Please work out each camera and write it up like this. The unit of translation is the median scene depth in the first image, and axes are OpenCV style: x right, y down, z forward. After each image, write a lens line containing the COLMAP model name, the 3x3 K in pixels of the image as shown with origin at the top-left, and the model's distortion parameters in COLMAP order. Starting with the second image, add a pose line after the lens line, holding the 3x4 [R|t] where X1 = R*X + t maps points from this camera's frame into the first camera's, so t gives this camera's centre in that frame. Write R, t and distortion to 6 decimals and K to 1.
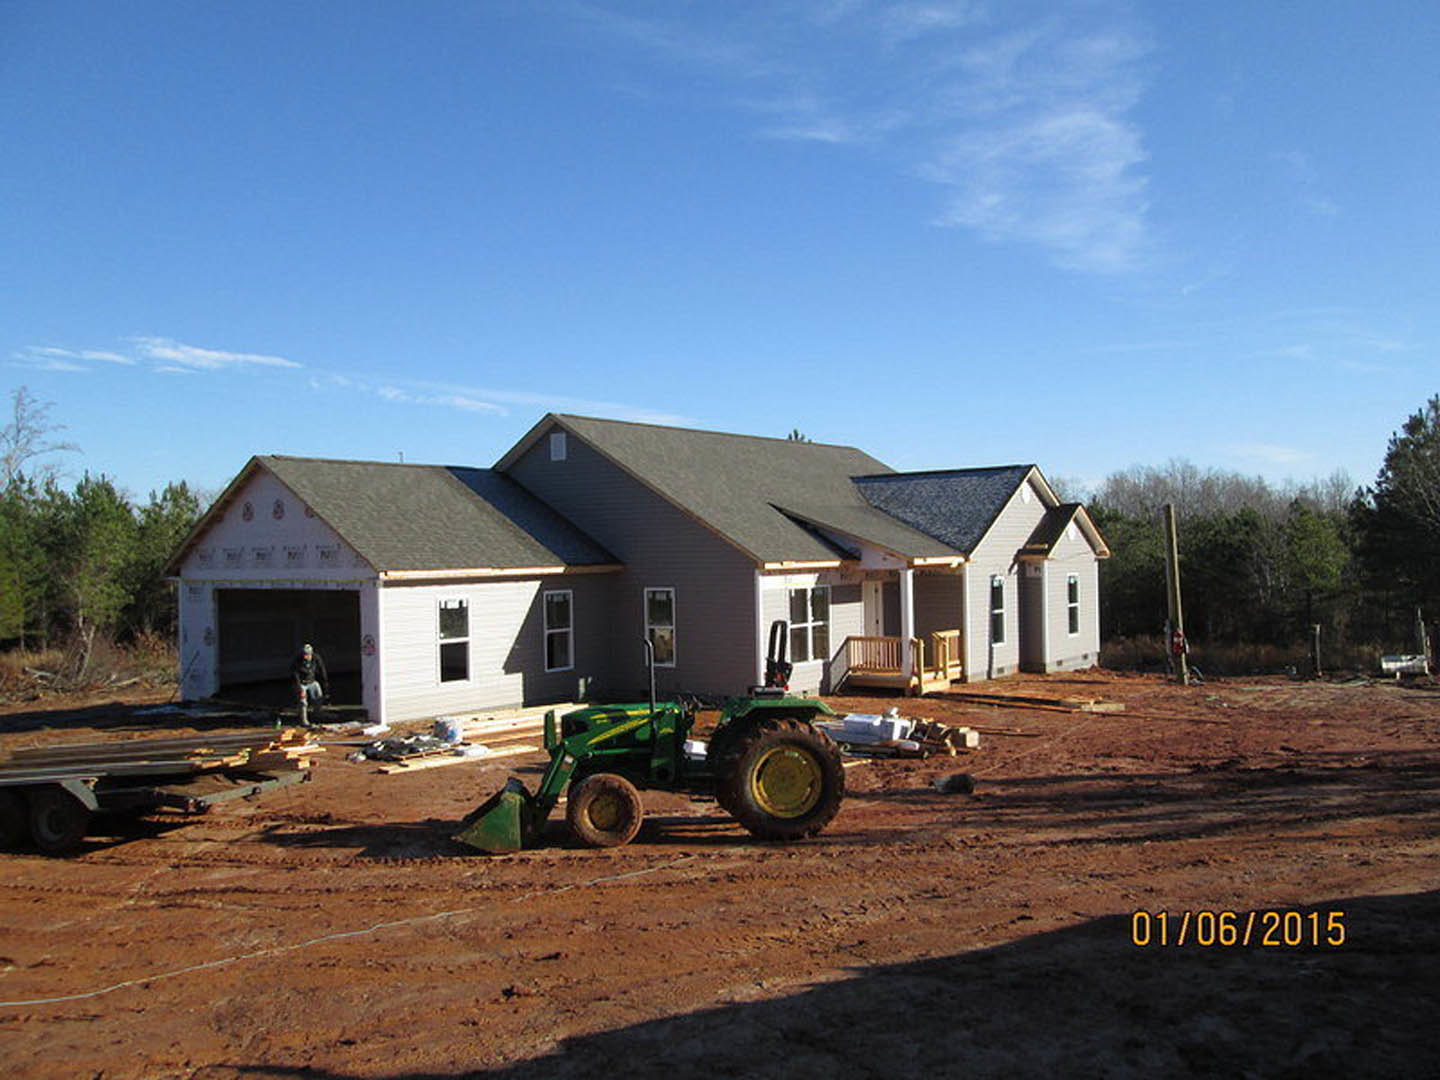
lens RADIAL K [[1188.6, 0, 721.4], [0, 1188.6, 536.5], [0, 0, 1]] dist [-0.046021, 0.018095]
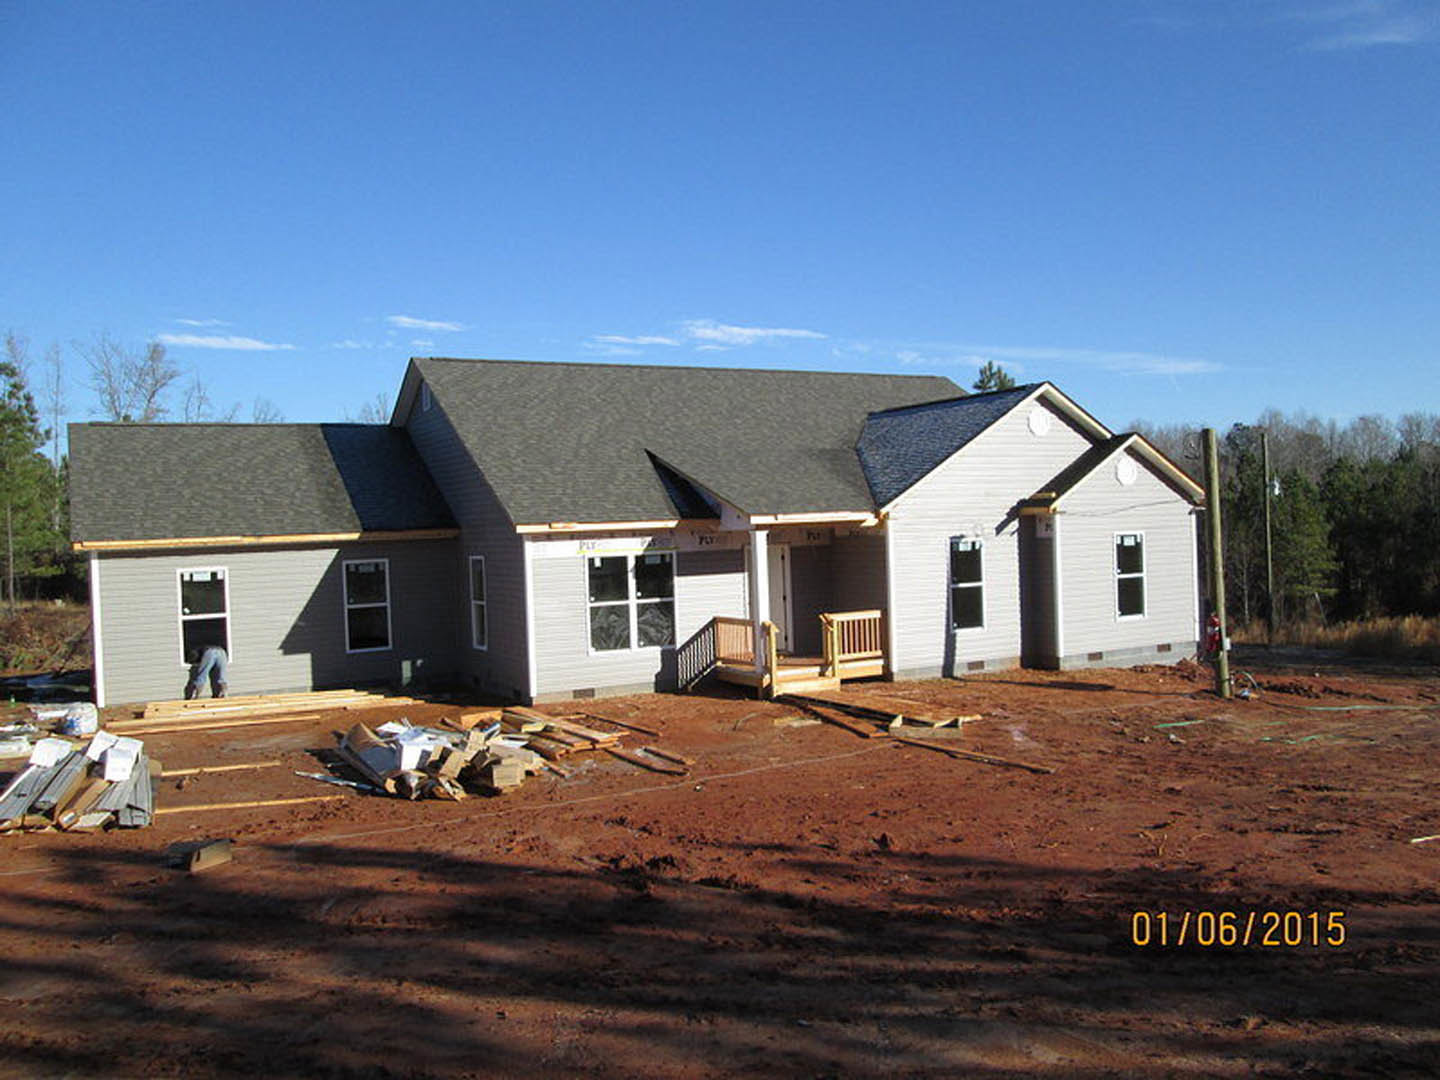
lens RADIAL K [[1188.6, 0, 719.6], [0, 1188.6, 547.1], [0, 0, 1]] dist [-0.046021, 0.018095]
pose [[0.913531, -0.005492, -0.406733, 0.434890], [0.023924, 0.998903, 0.040246, 0.007165], [0.406066, -0.046496, 0.912660, 0.299201]]
